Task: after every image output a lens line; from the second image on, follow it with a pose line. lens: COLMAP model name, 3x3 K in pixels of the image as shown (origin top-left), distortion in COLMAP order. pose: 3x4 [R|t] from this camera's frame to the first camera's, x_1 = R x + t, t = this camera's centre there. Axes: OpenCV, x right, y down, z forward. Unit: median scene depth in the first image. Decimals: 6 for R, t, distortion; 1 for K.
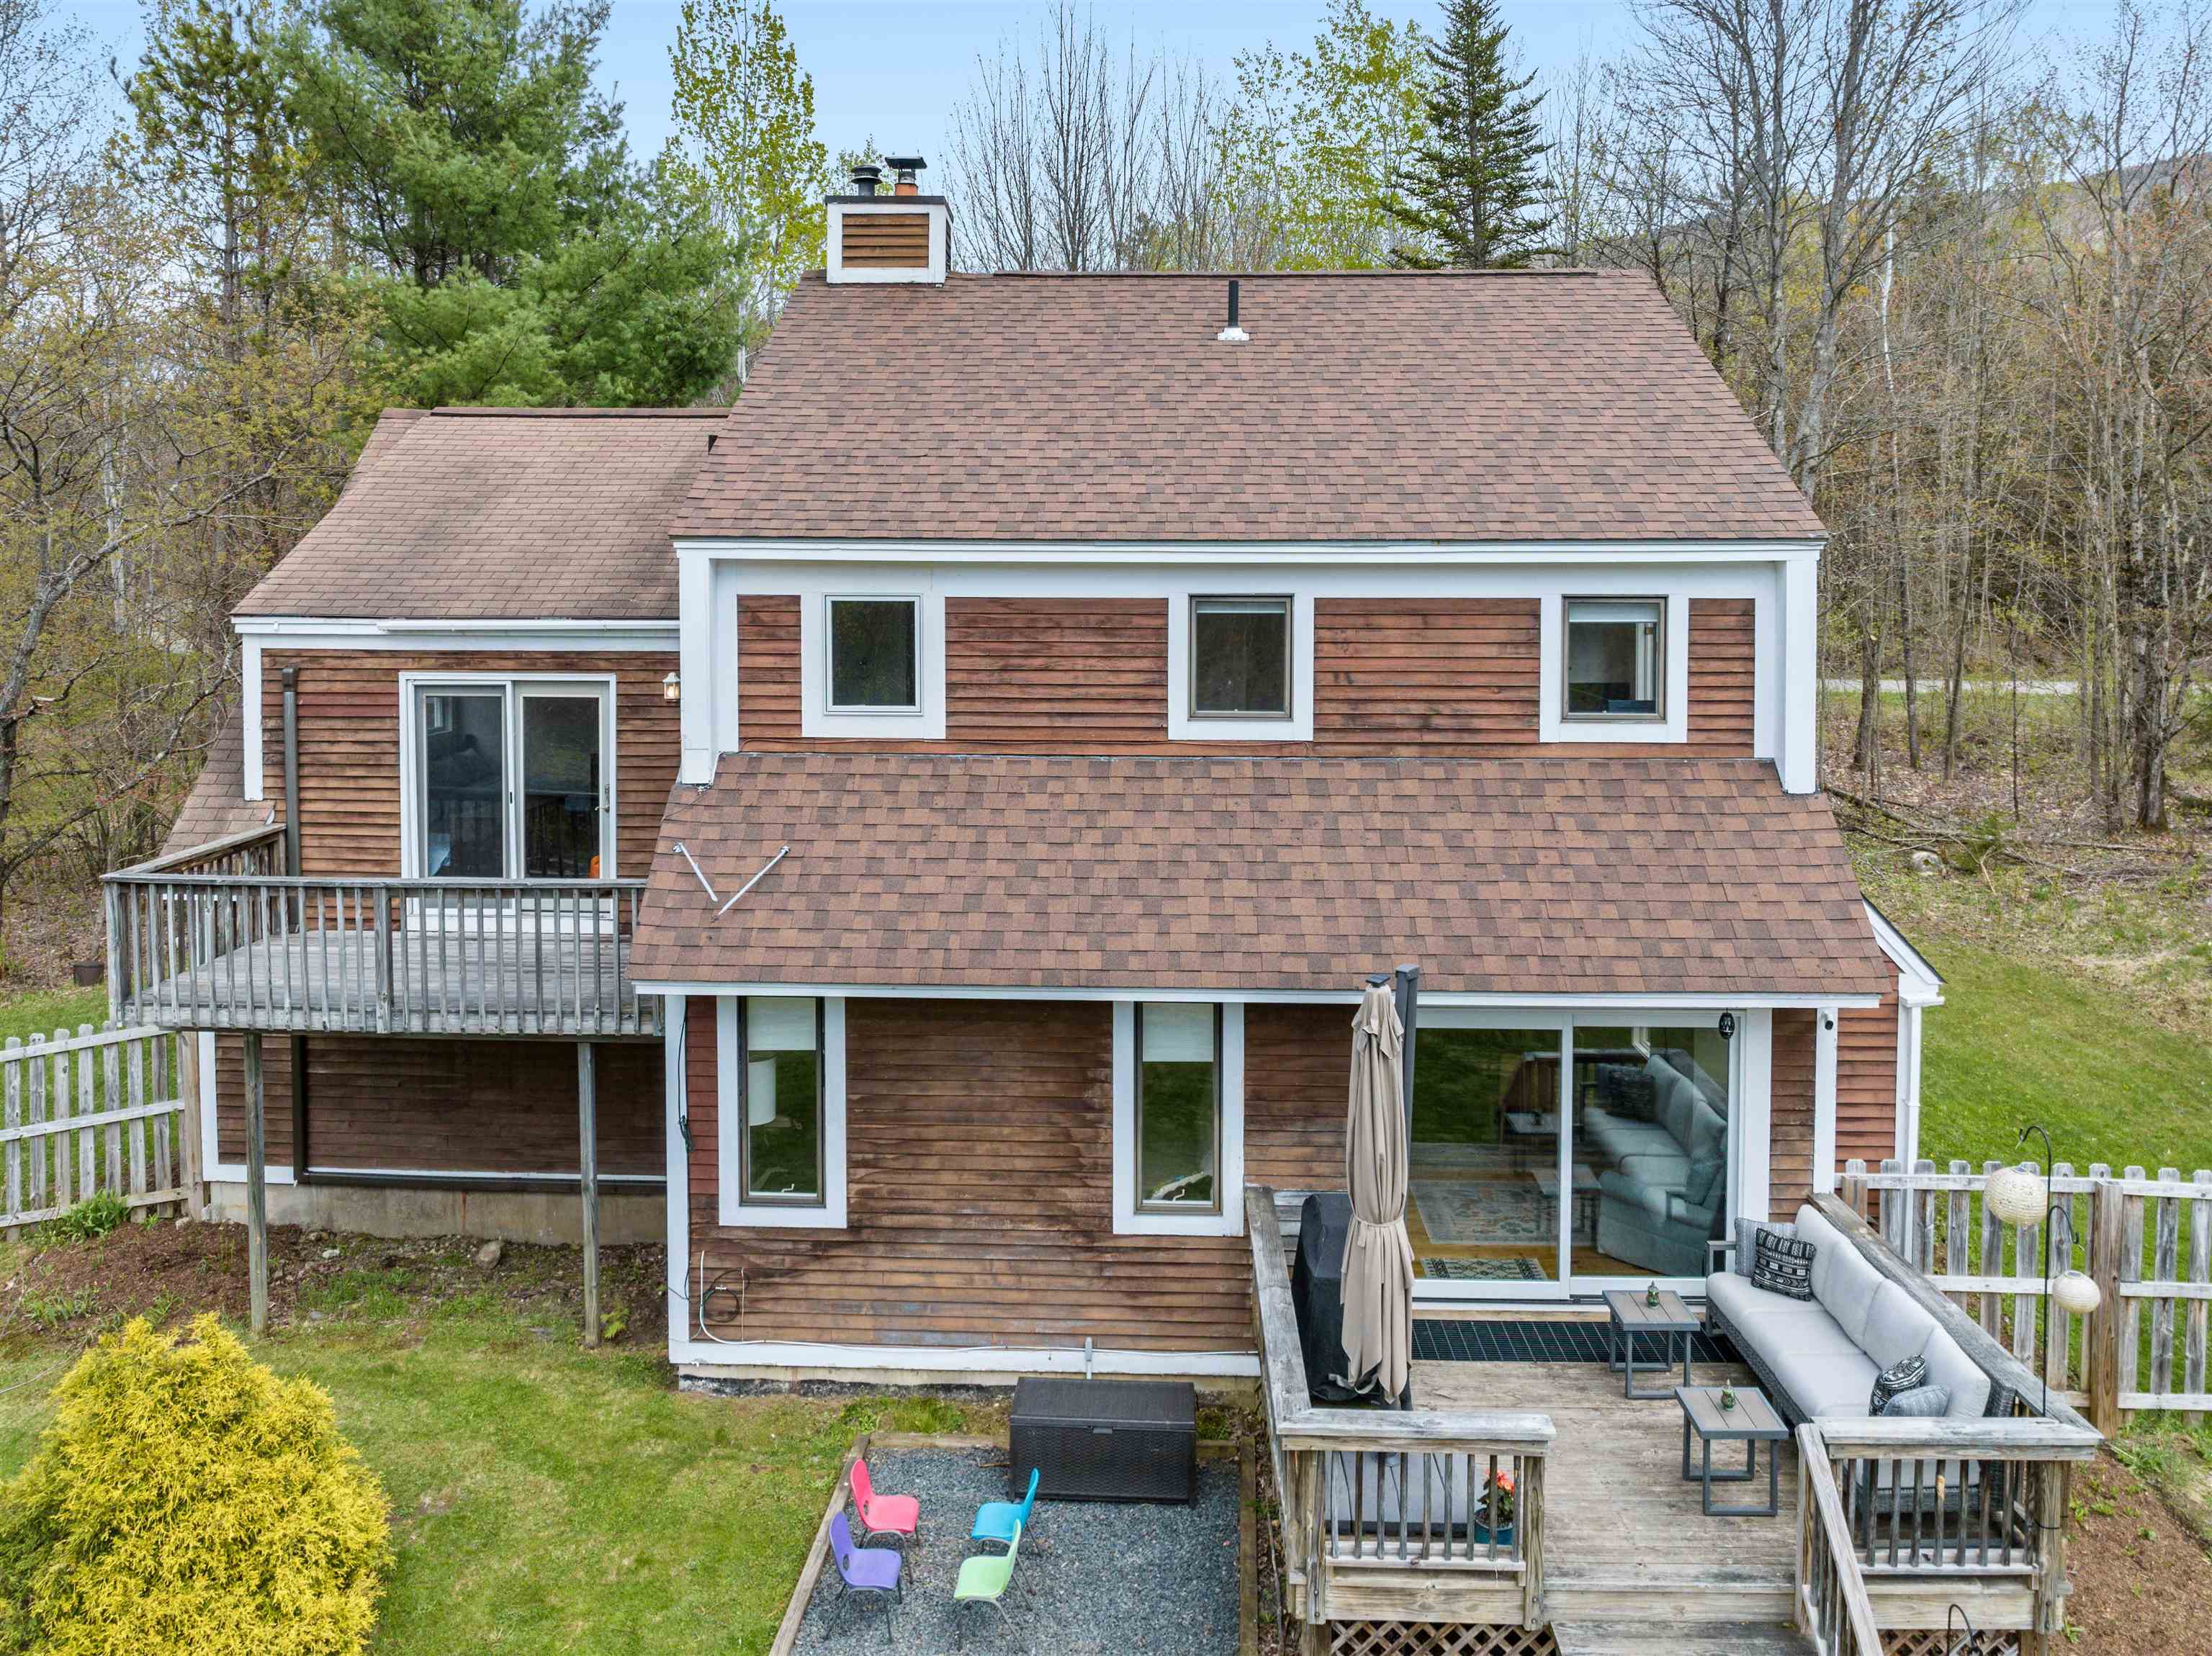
lens RADIAL K [[1918.5, 0, 1049.9], [0, 1918.5, 661.0], [0, 0, 1]] dist [0.007245, -0.087756]
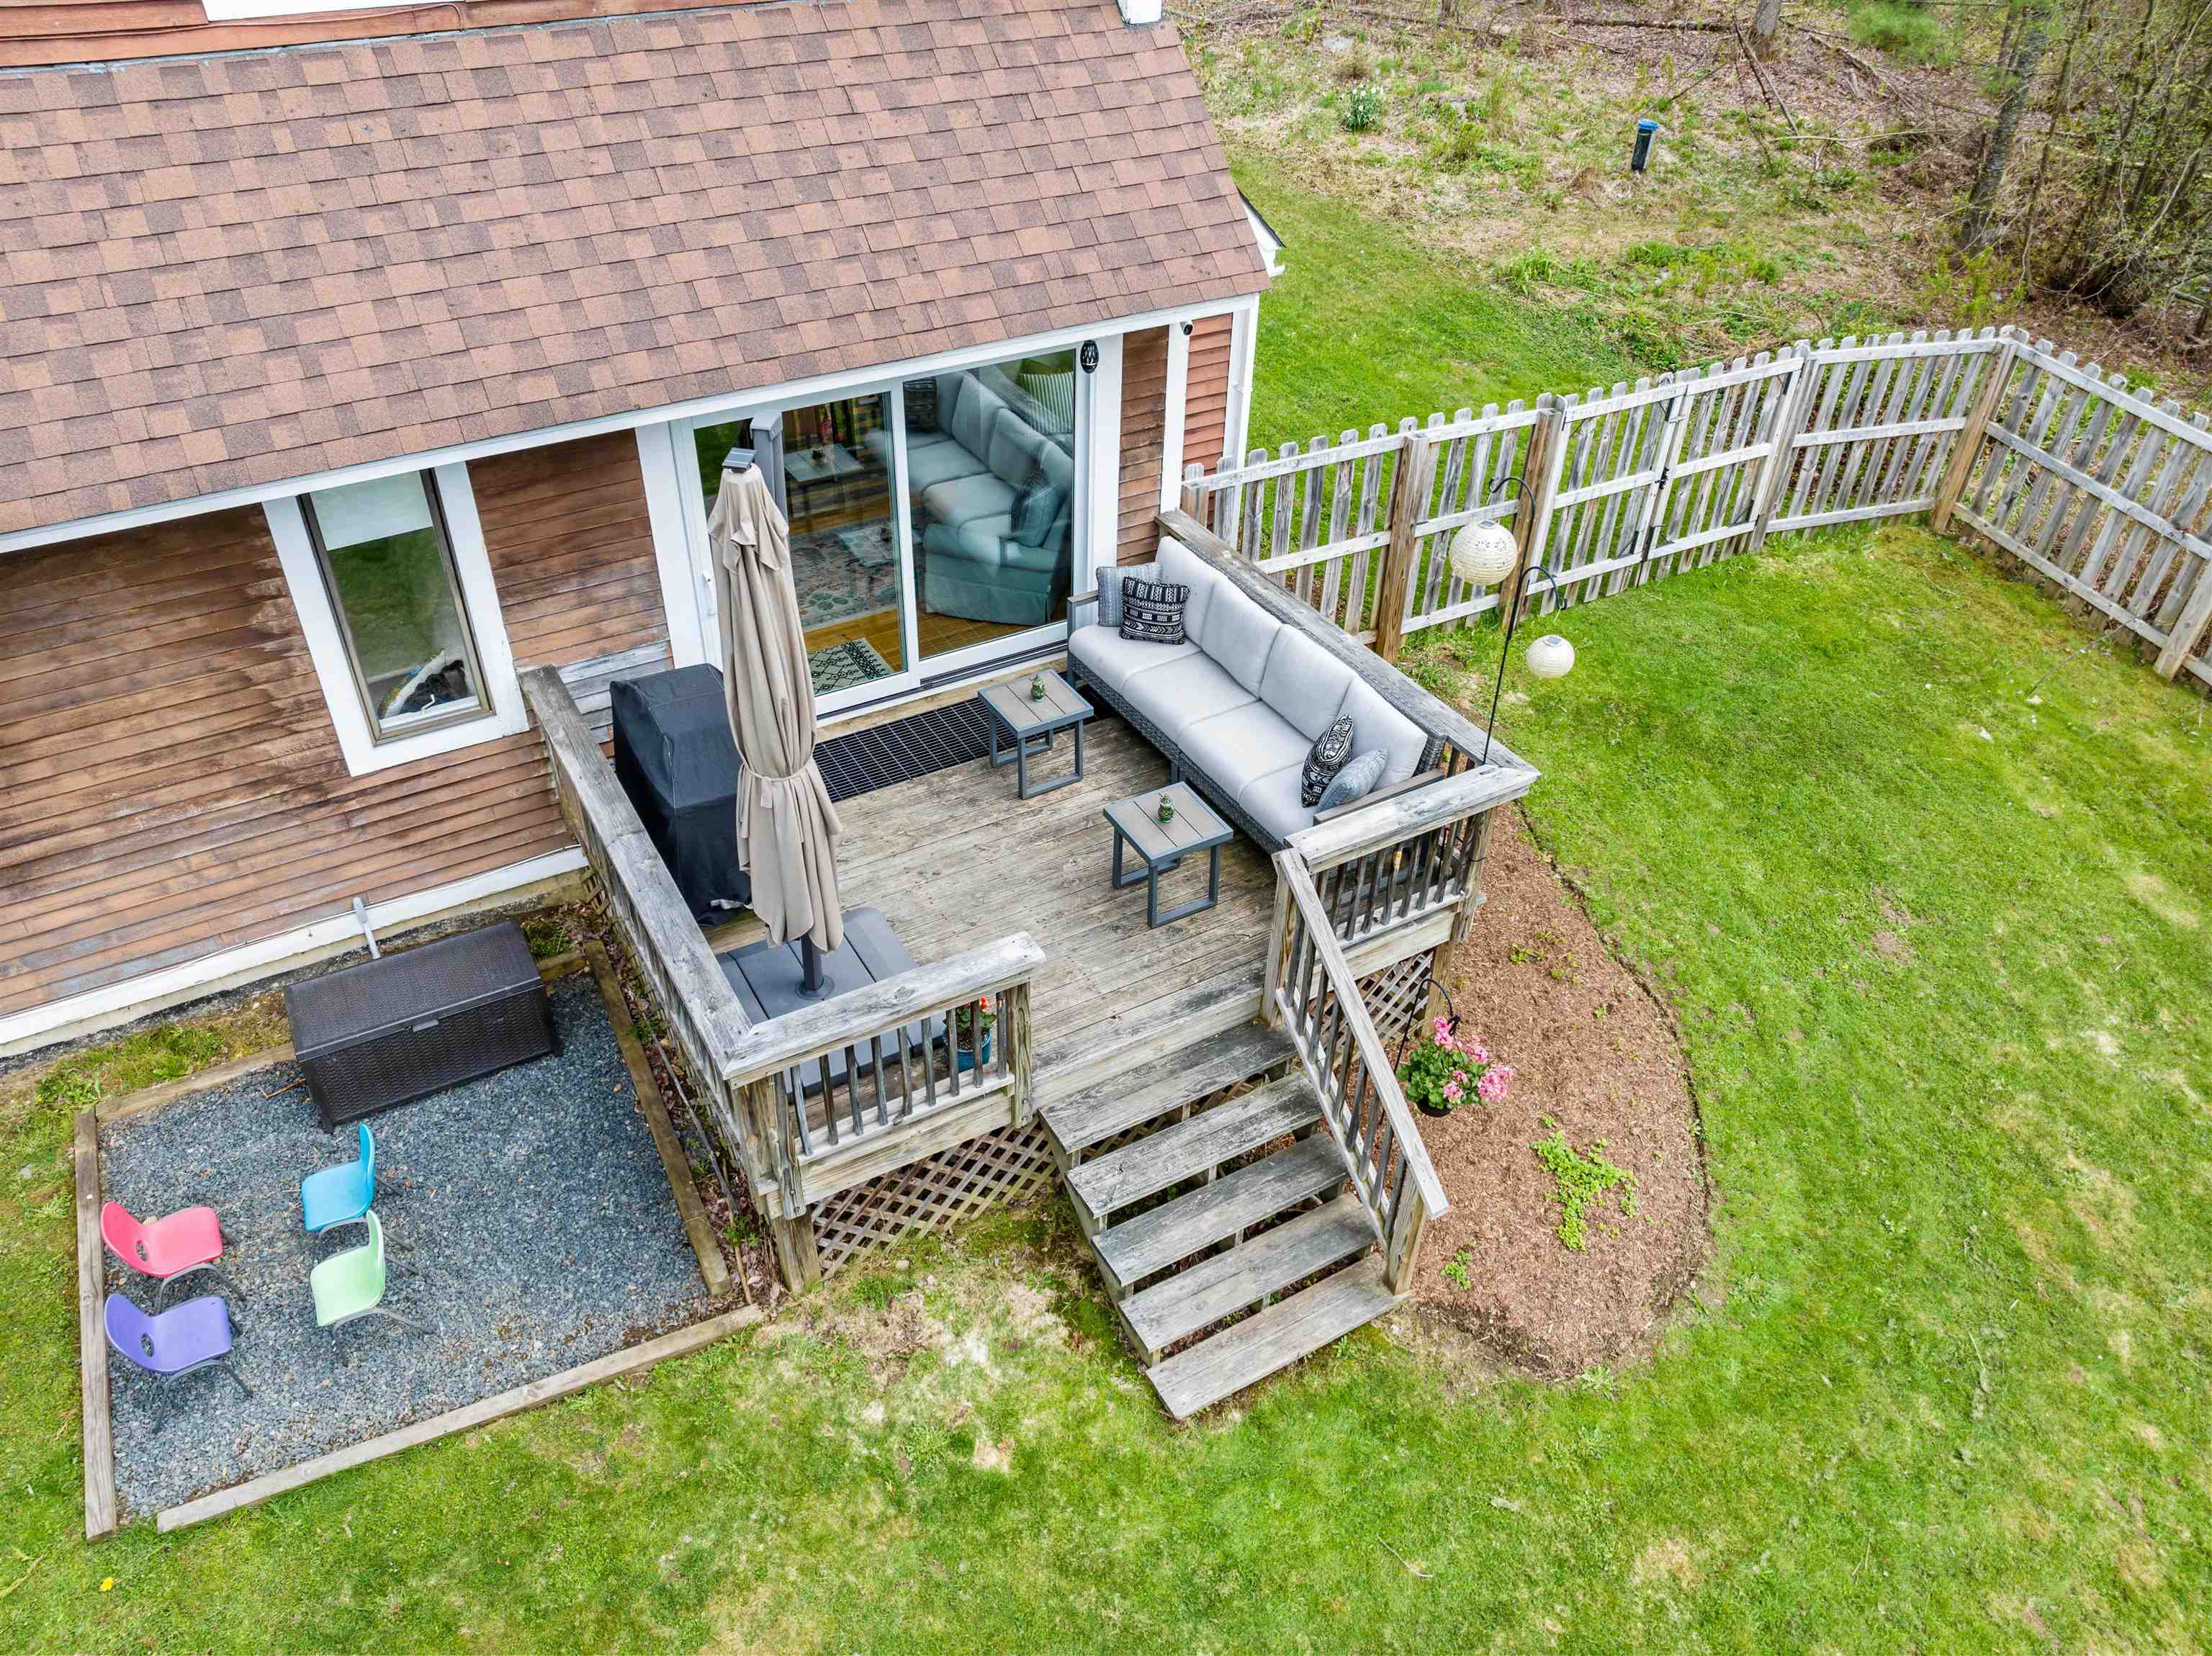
lens RADIAL K [[1633.9, 0, 1146.1], [0, 1633.9, 877.2], [0, 0, 1]] dist [-0.033030, -0.003576]
pose [[0.832521, -0.328922, 0.445779, -0.002985], [0.006986, 0.810834, 0.585234, -0.030535], [-0.553949, -0.484106, 0.677335, 0.399304]]
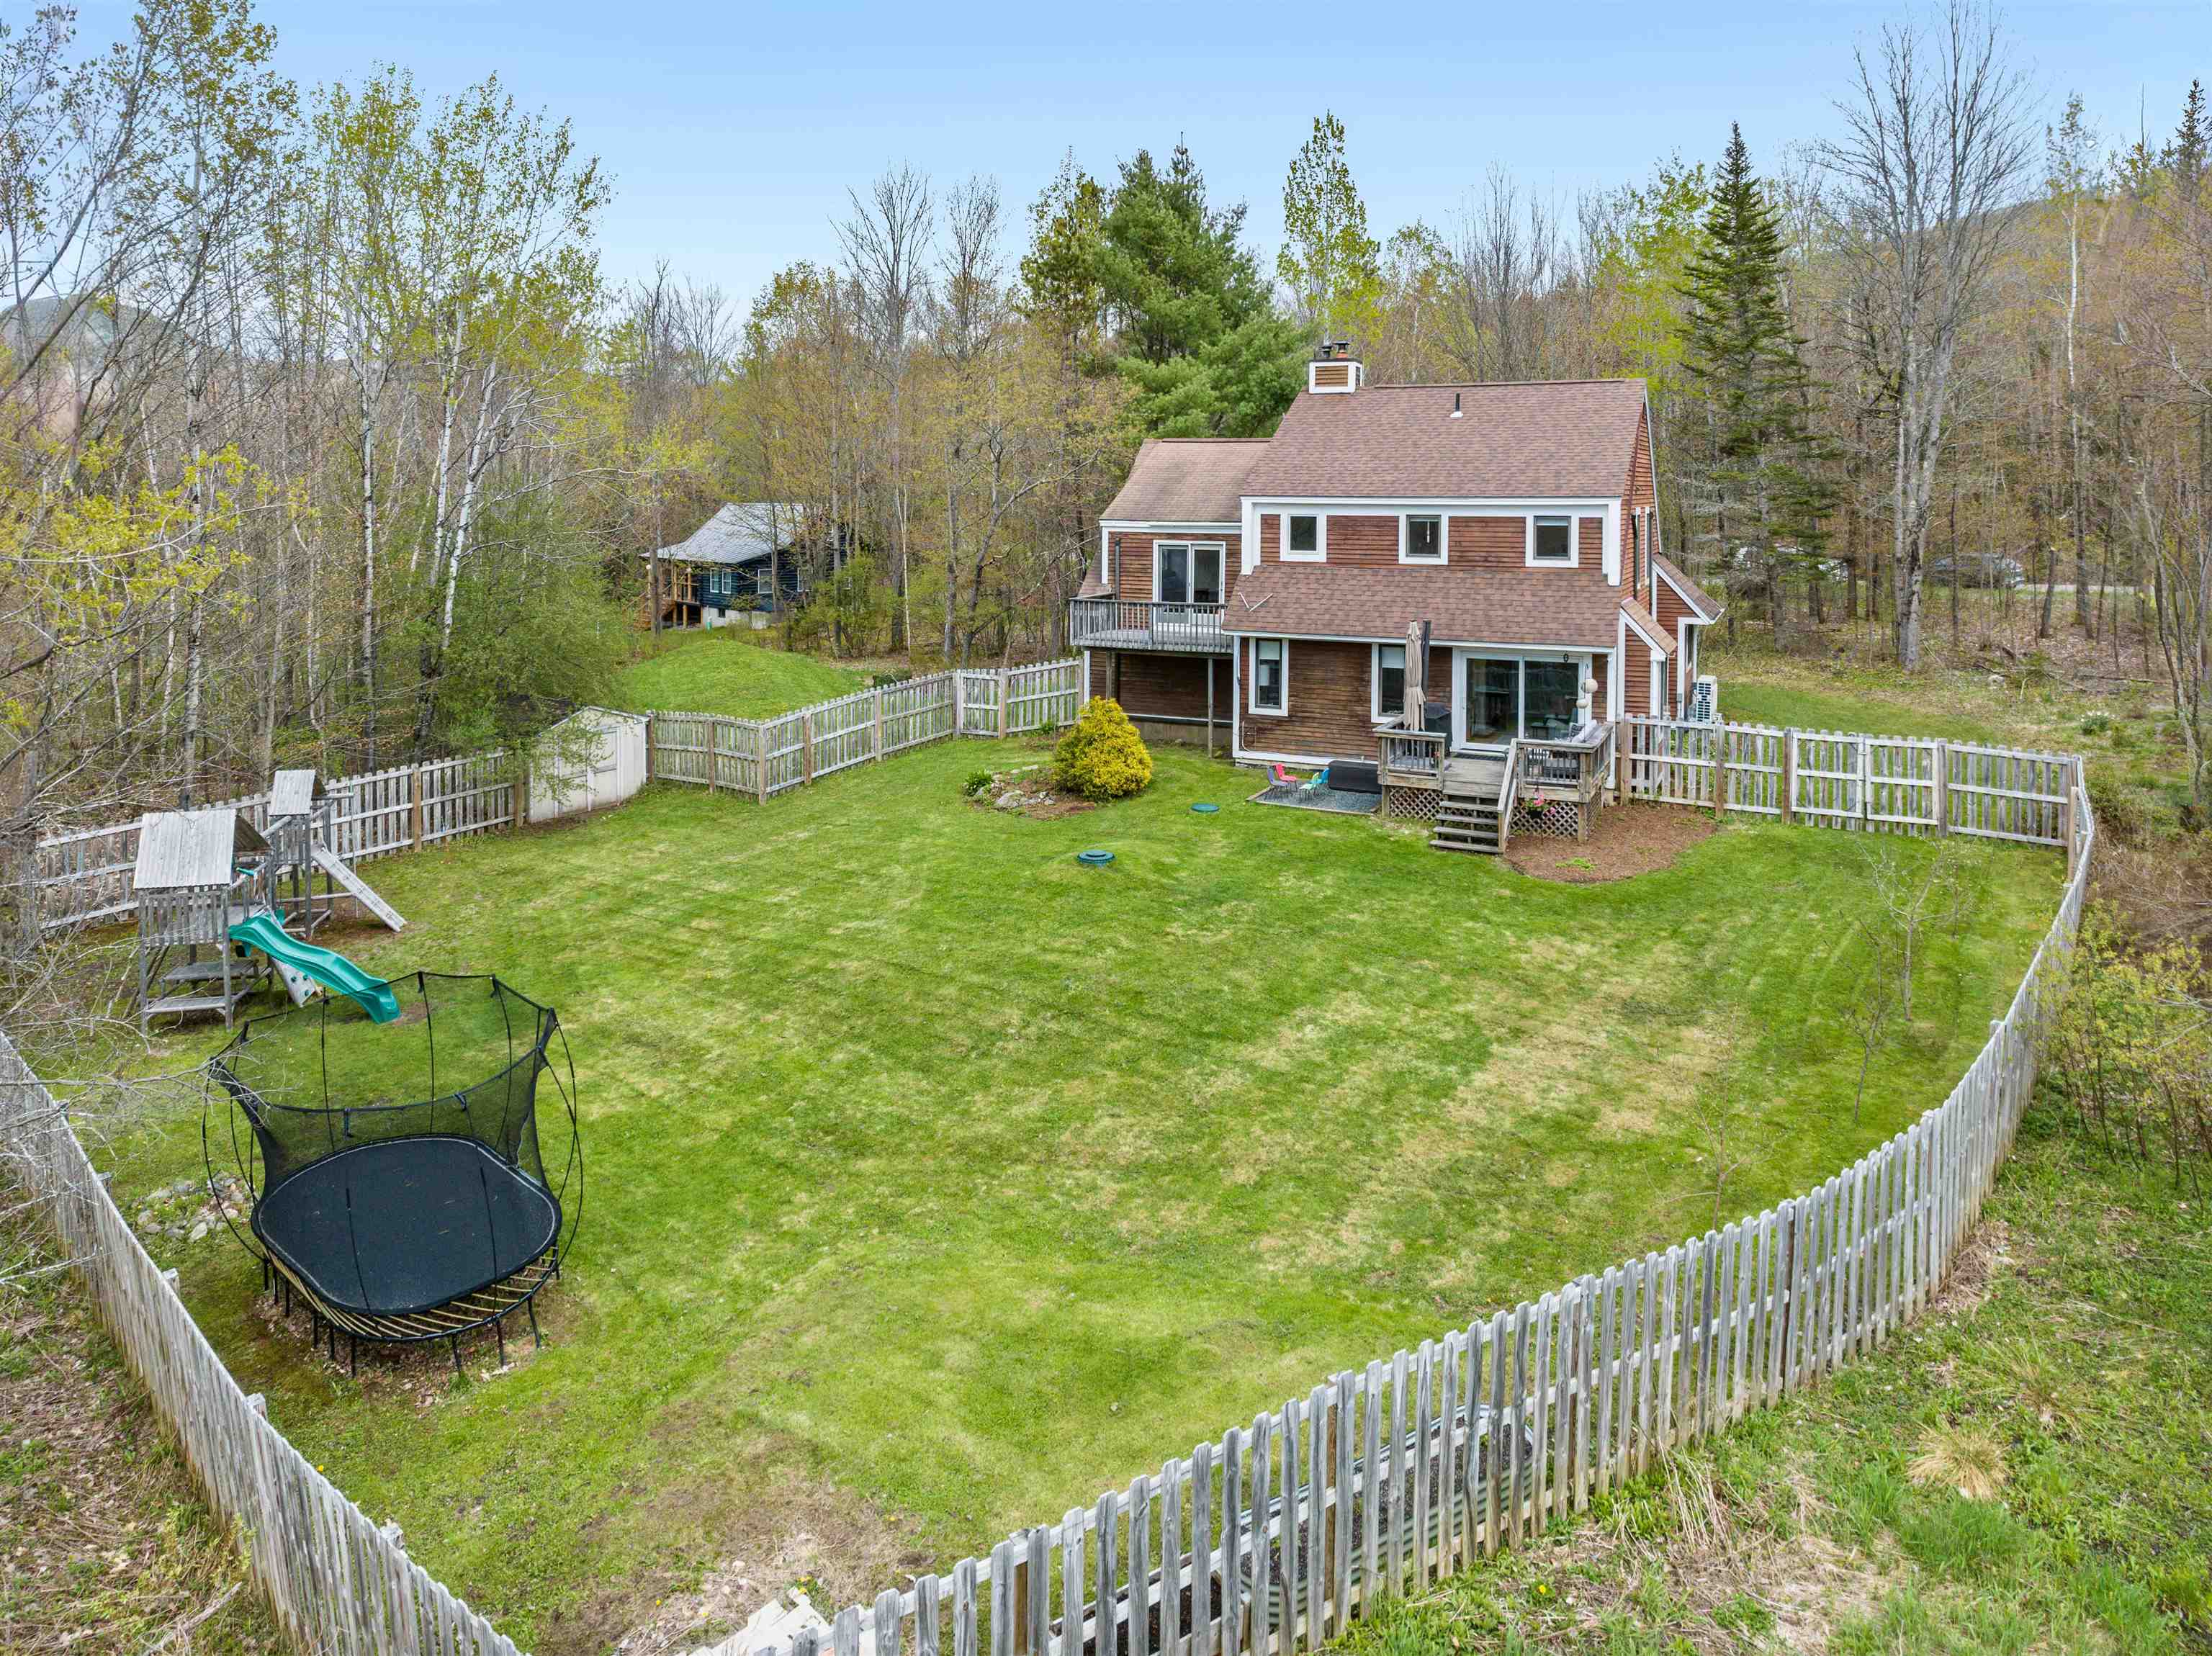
lens RADIAL K [[1581.6, 0, 1106.0], [0, 1581.6, 828.0], [0, 0, 1]] dist [-0.027287, -0.002997]
pose [[0.948307, 0.065655, -0.310489, 0.428734], [-0.014034, 0.986084, 0.165652, 0.046992], [0.317044, -0.152732, 0.936032, -1.559409]]
